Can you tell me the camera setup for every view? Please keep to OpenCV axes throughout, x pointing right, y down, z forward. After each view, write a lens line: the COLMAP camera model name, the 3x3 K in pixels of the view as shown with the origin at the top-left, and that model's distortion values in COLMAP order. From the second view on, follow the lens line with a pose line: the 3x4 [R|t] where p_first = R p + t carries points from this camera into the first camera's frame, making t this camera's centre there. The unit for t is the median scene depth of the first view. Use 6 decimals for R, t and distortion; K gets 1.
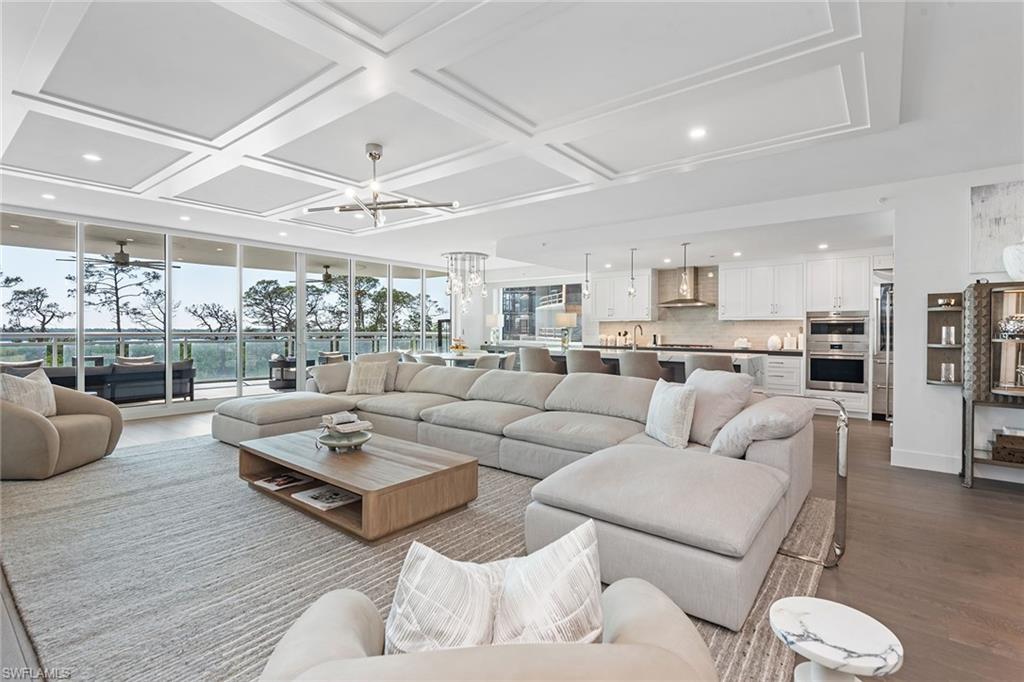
lens RADIAL K [[472.3, 0, 512.8], [0, 472.3, 335.6], [0, 0, 1]] dist [0.002655, -0.000387]
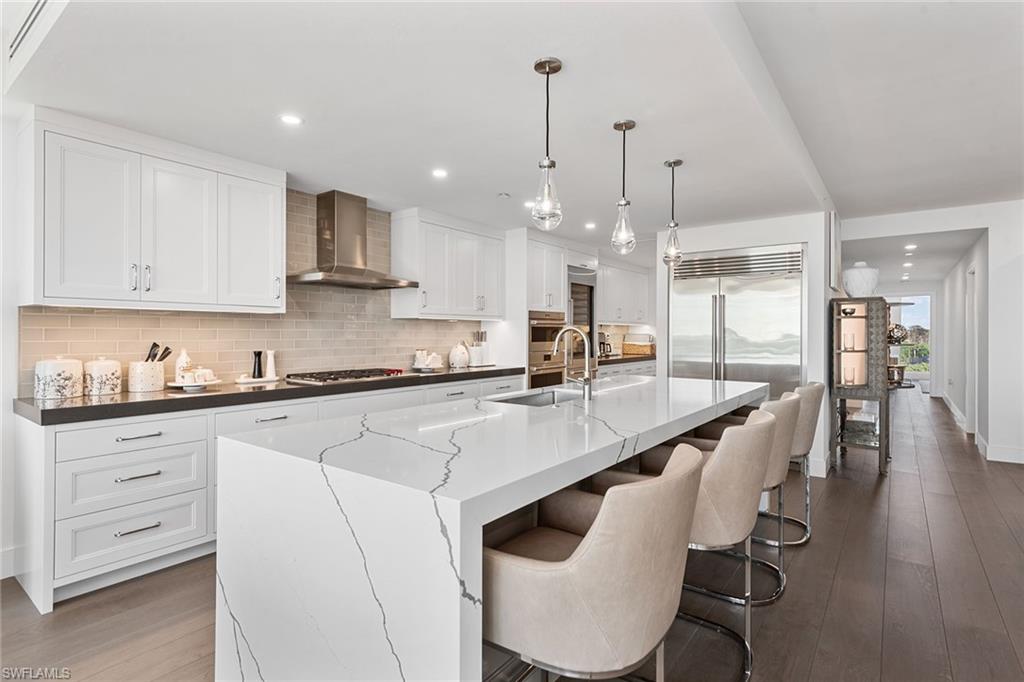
lens RADIAL K [[506.7, 0, 512.4], [0, 506.7, 327.9], [0, 0, 1]] dist [0.000136, 0.000013]
pose [[-0.011673, 0.003852, 0.999924, -0.106928], [0.010415, 0.999939, -0.003731, -0.017531], [-0.999878, 0.010370, -0.011712, 0.849819]]
